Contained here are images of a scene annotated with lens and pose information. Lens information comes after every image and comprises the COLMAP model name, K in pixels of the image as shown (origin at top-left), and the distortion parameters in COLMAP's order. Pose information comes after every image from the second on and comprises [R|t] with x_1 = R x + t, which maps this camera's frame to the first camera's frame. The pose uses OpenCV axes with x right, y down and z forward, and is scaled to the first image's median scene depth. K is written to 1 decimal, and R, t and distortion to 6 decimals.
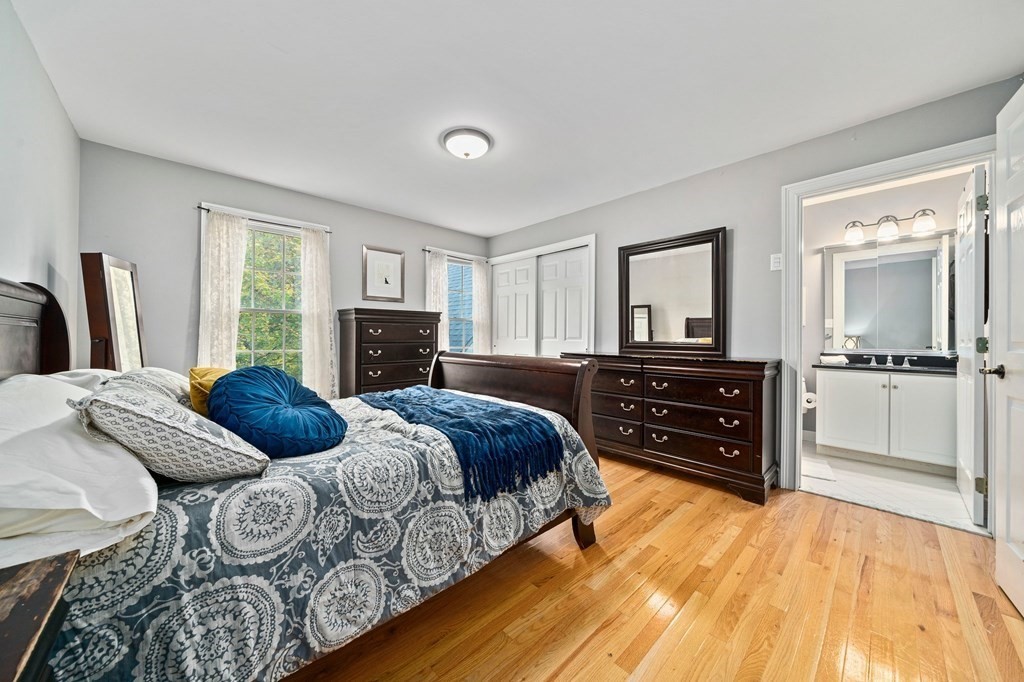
lens RADIAL K [[357.5, 0, 513.6], [0, 357.5, 340.0], [0, 0, 1]] dist [-0.007690, 0.000461]
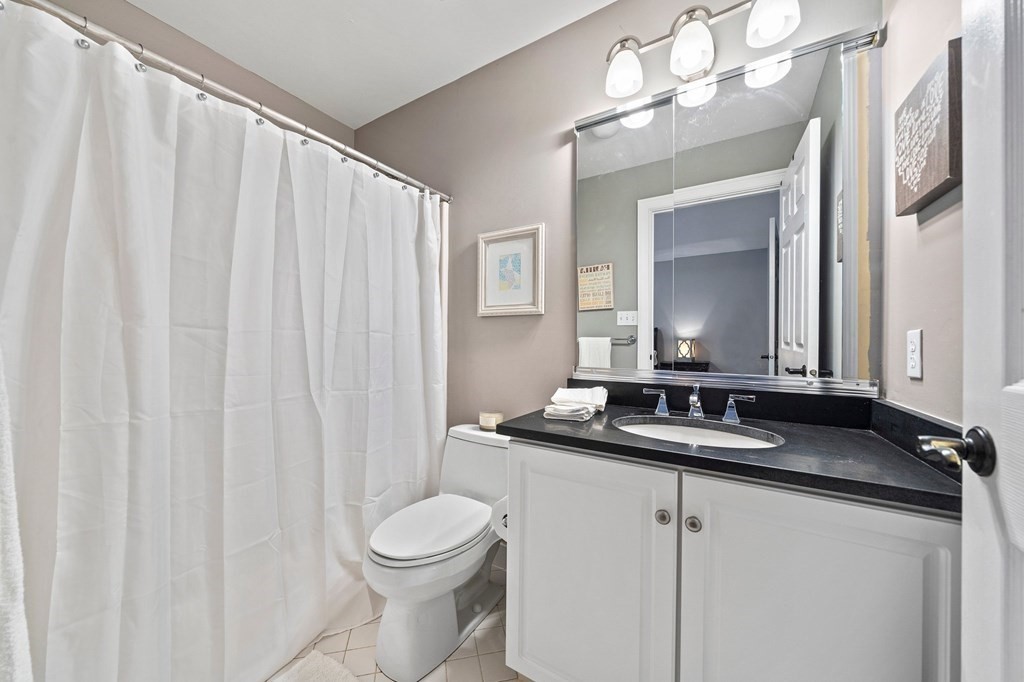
lens RADIAL K [[357.5, 0, 510.5], [0, 357.5, 339.4], [0, 0, 1]] dist [-0.007690, 0.000461]
pose [[0.965518, 0.002990, 0.260320, 0.756487], [-0.001130, 0.999973, -0.007294, -0.006080], [-0.260335, 0.006749, 0.965495, 0.671790]]
